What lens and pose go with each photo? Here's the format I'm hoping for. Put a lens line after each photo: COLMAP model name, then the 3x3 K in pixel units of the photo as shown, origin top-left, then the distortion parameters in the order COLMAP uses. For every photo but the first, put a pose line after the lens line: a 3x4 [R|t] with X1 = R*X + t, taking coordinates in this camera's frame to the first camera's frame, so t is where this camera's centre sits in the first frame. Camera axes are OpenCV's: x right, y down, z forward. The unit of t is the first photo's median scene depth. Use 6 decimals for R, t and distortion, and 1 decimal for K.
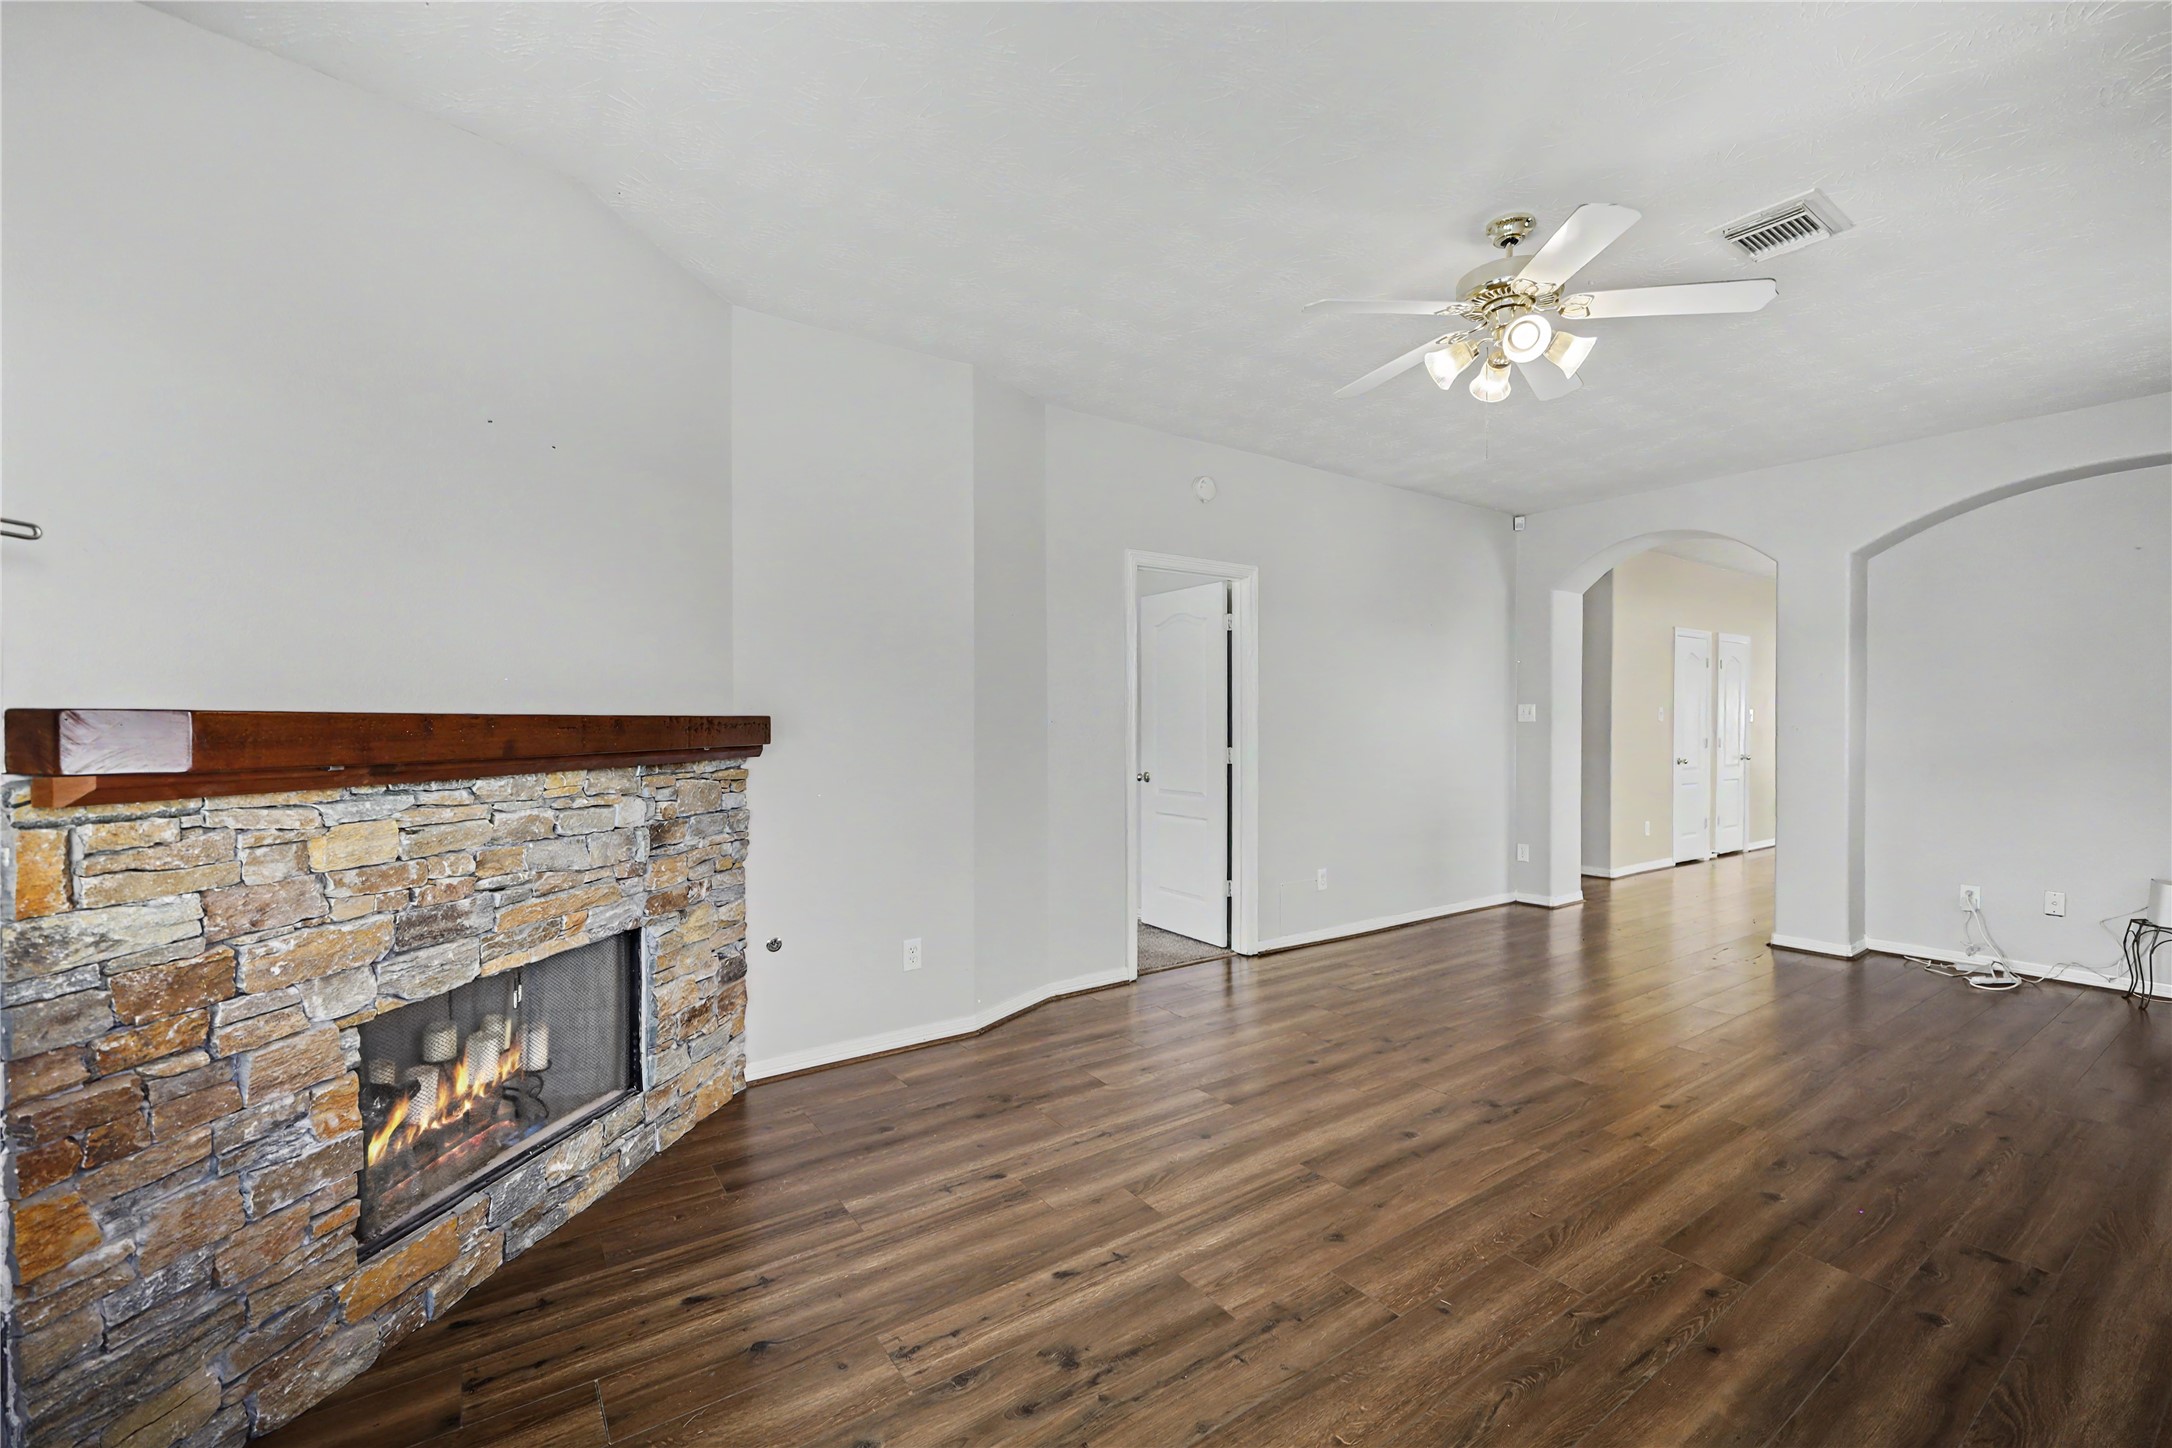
lens RADIAL K [[888.7, 0, 1074.8], [0, 888.7, 735.9], [0, 0, 1]] dist [0.002733, -0.001601]
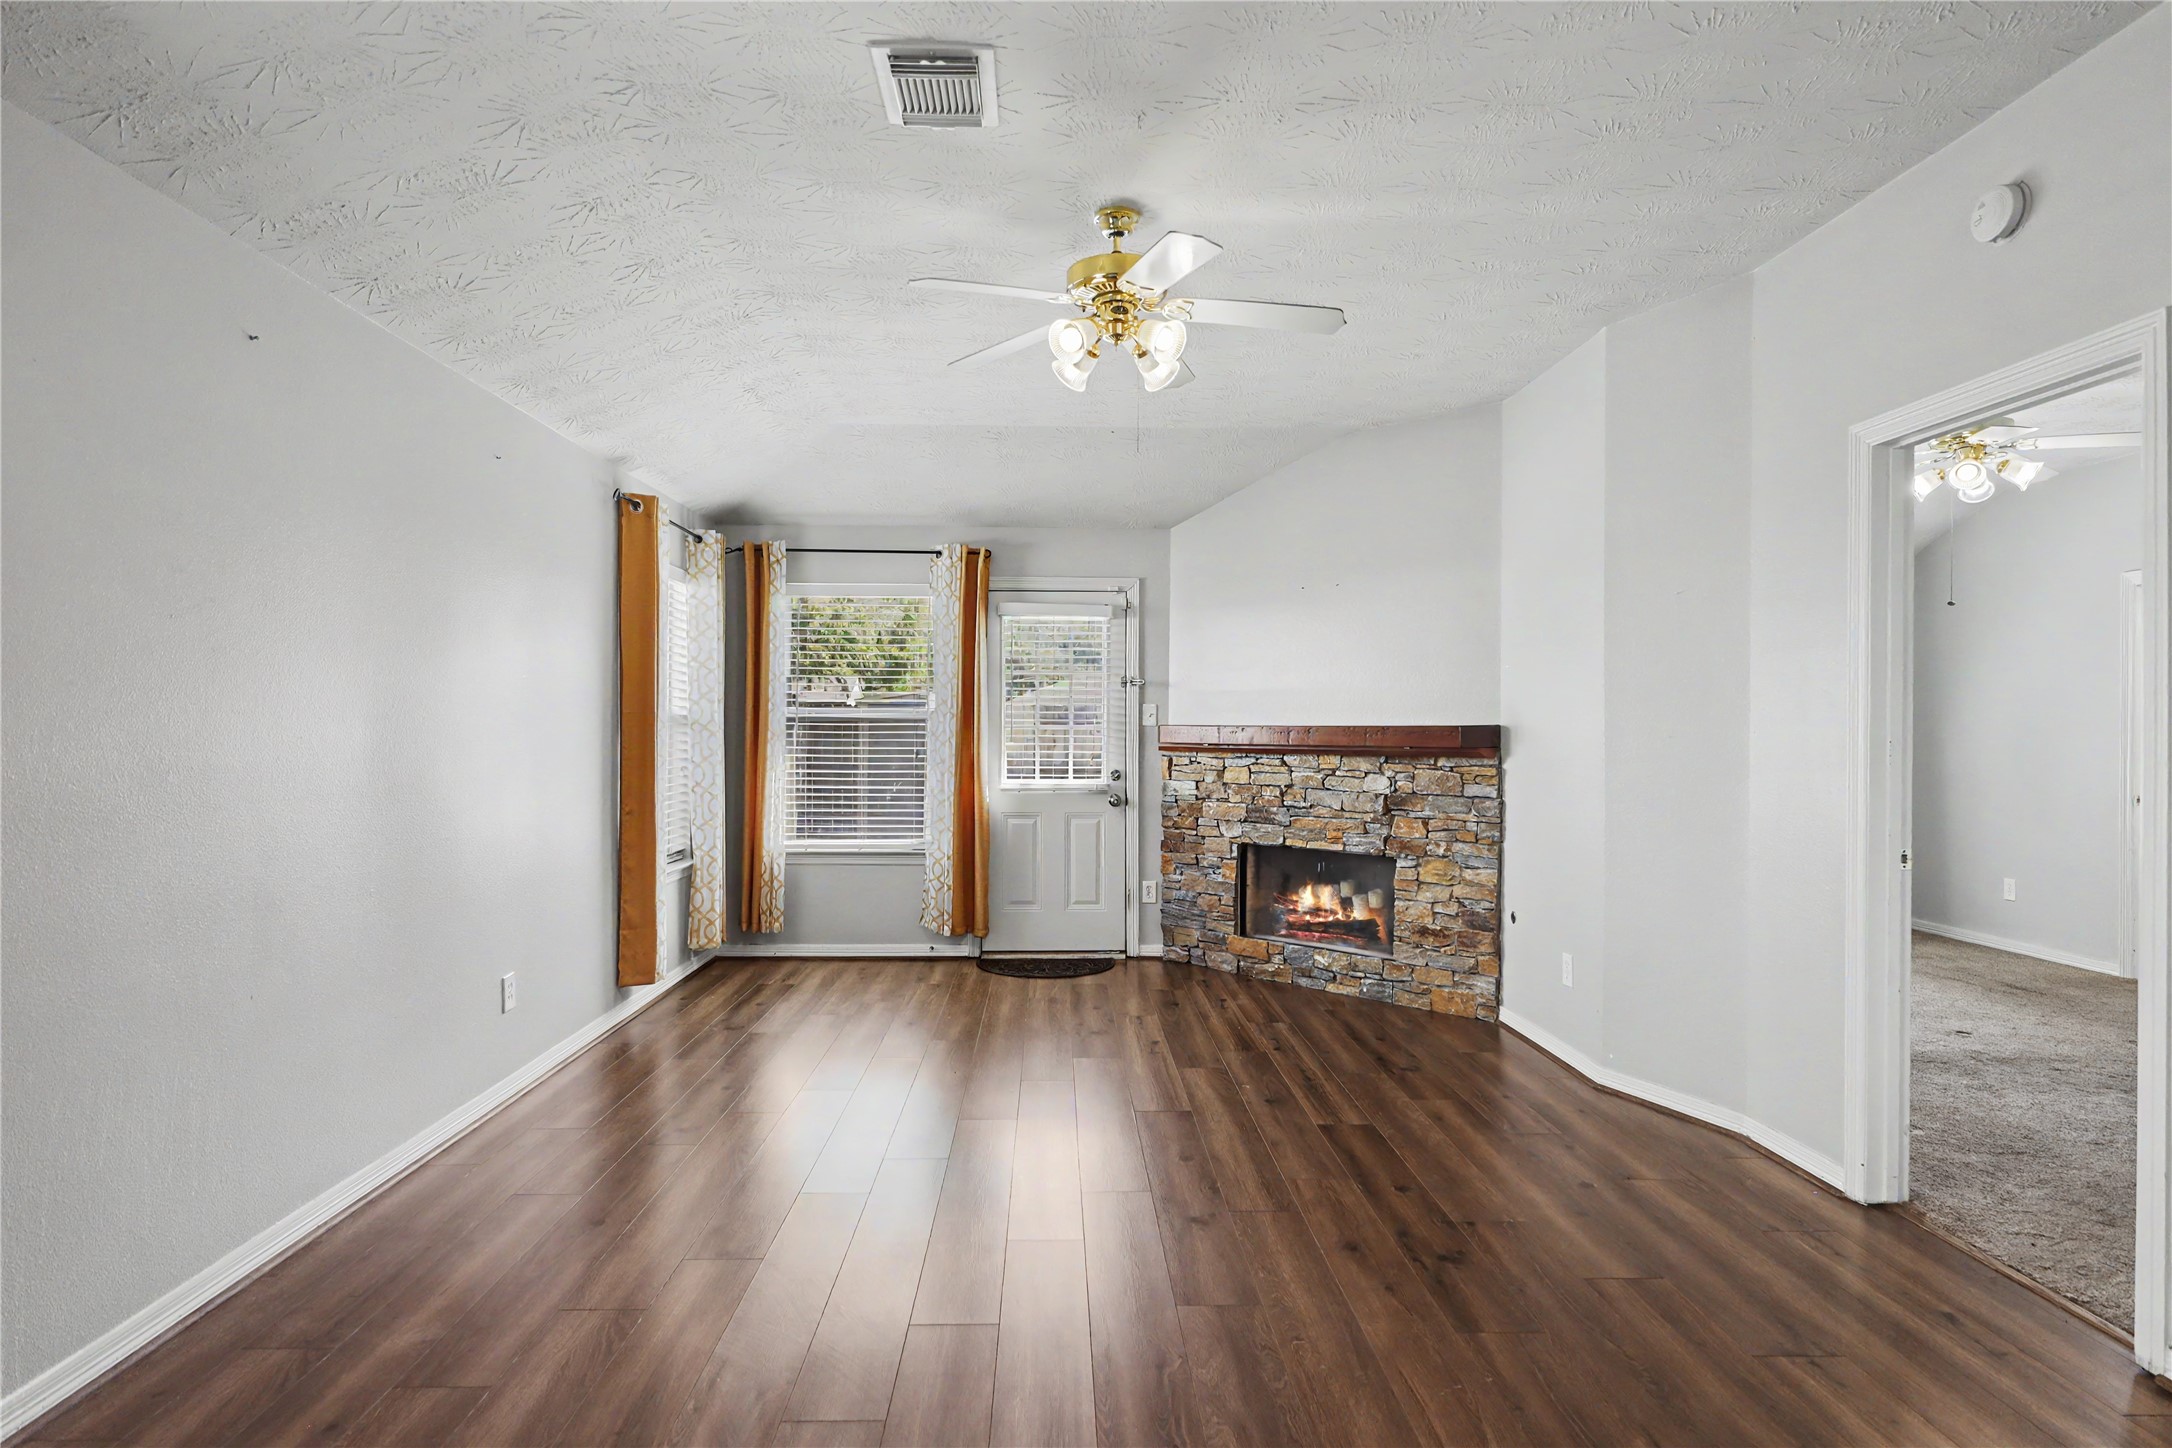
lens RADIAL K [[1142.5, 0, 1077.0], [0, 1142.5, 727.3], [0, 0, 1]] dist [-0.000222, 0.000812]
pose [[-0.545241, -0.003567, -0.838272, 1.326615], [-0.018297, 0.999803, 0.007647, -0.021530], [0.838080, 0.019507, -0.545199, 1.407866]]
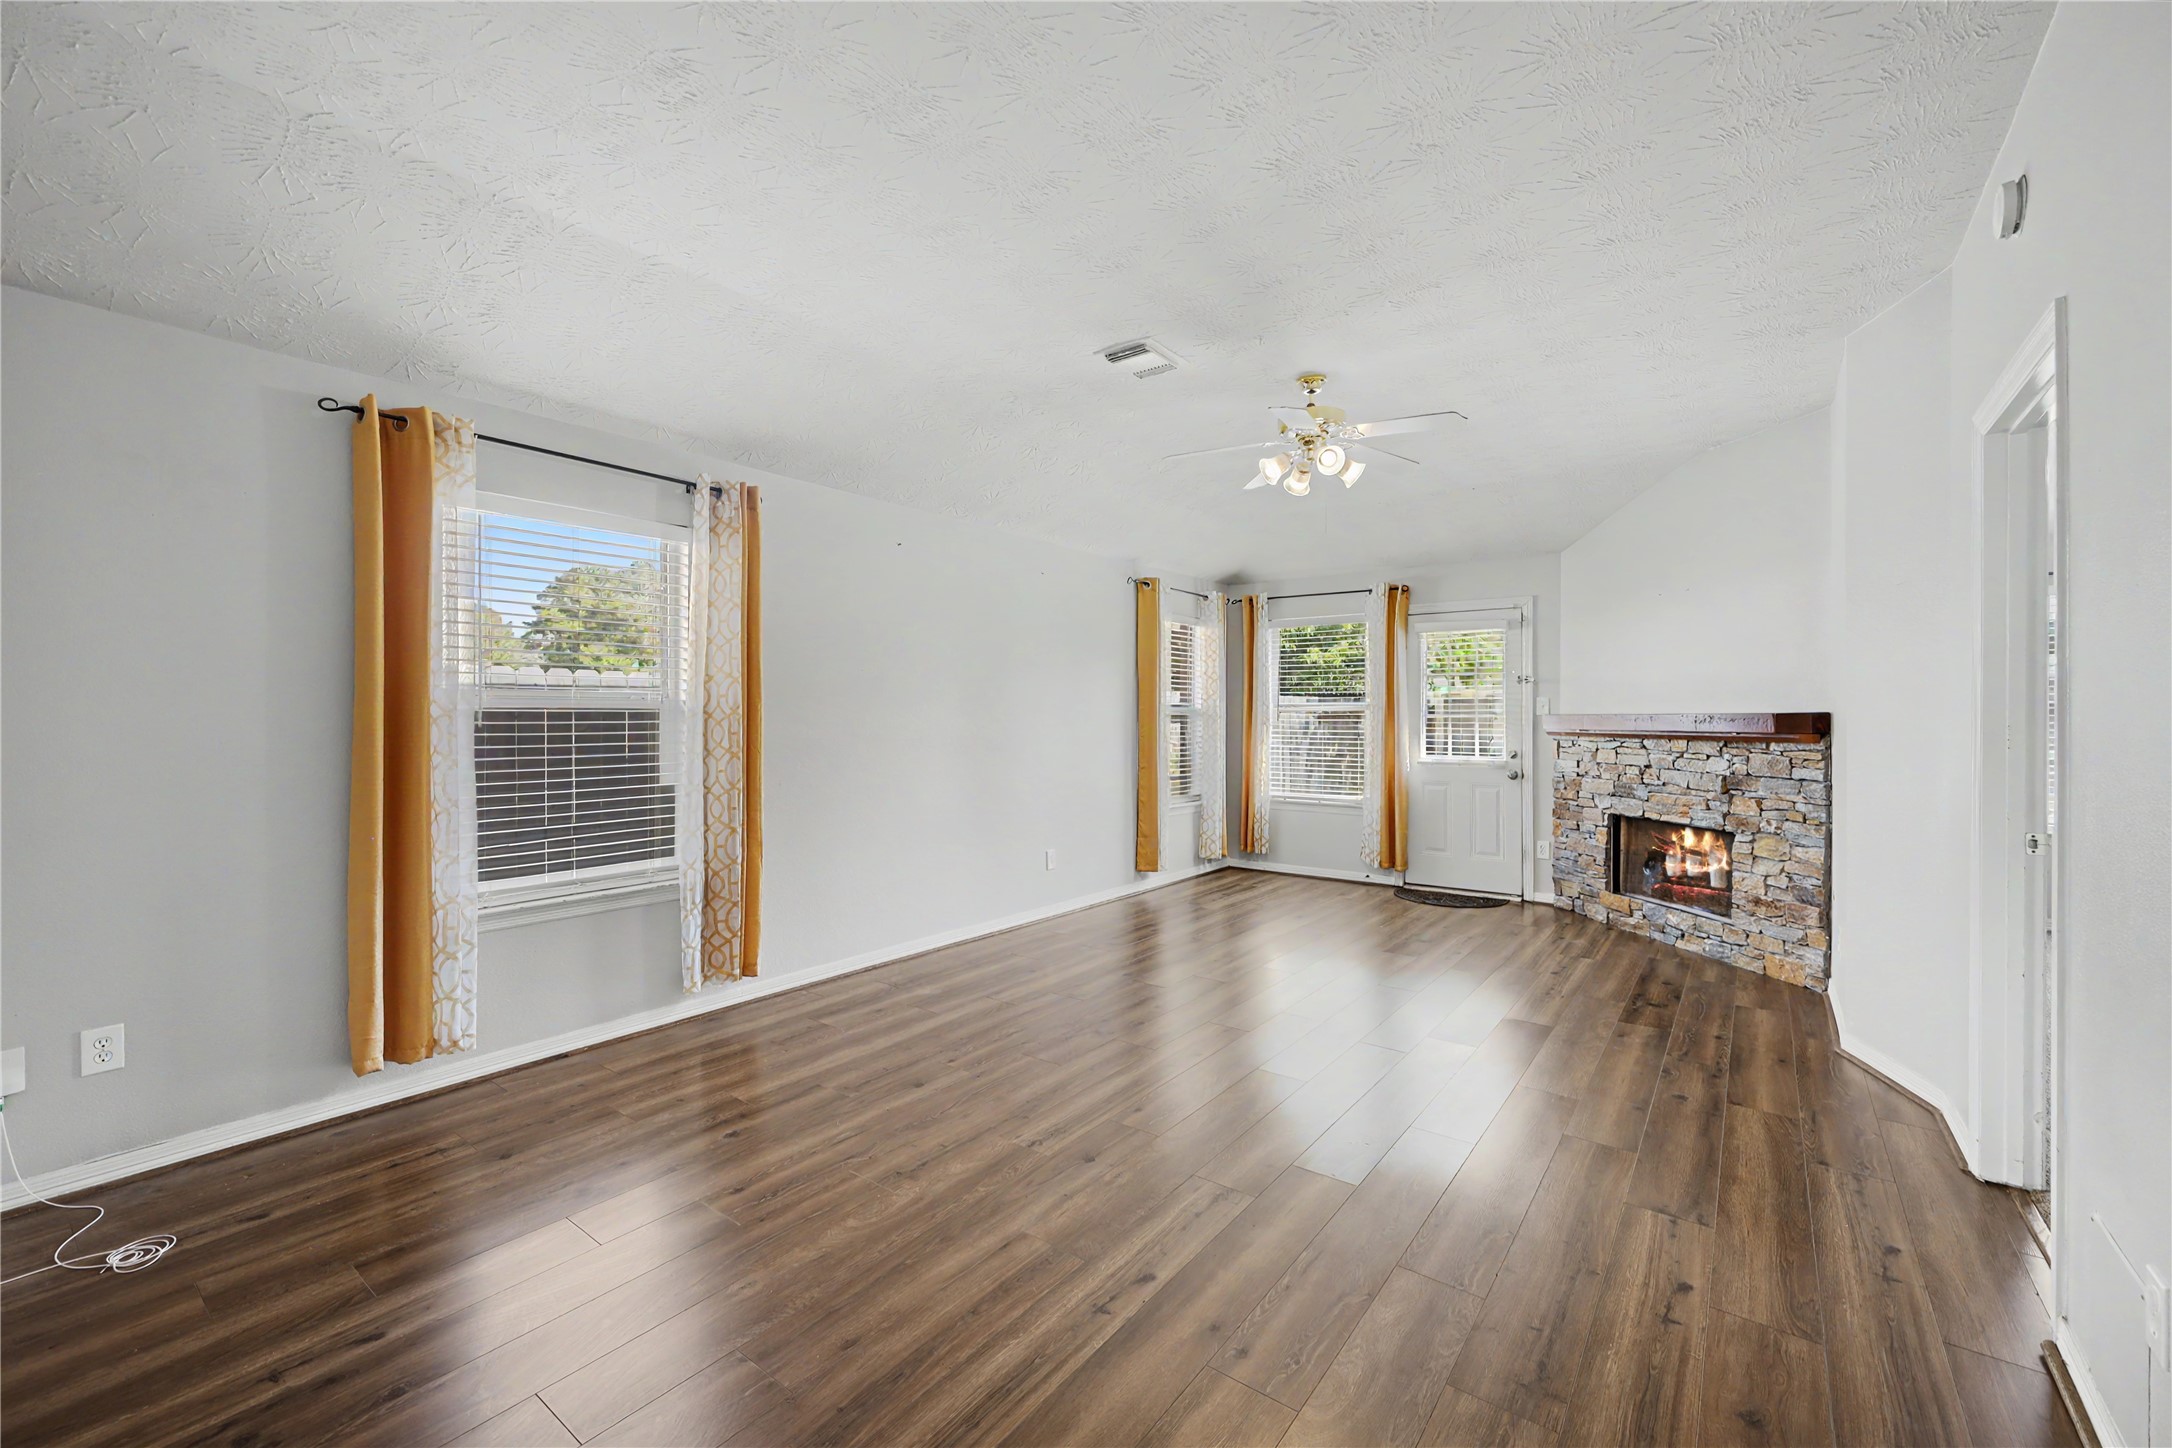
lens RADIAL K [[888.7, 0, 1079.0], [0, 888.7, 711.4], [0, 0, 1]] dist [0.002733, -0.001601]
pose [[-0.949609, -0.005018, -0.313396, 1.124174], [-0.008226, 0.999926, 0.008917, -0.027898], [0.313328, 0.011046, -0.949581, 1.951654]]
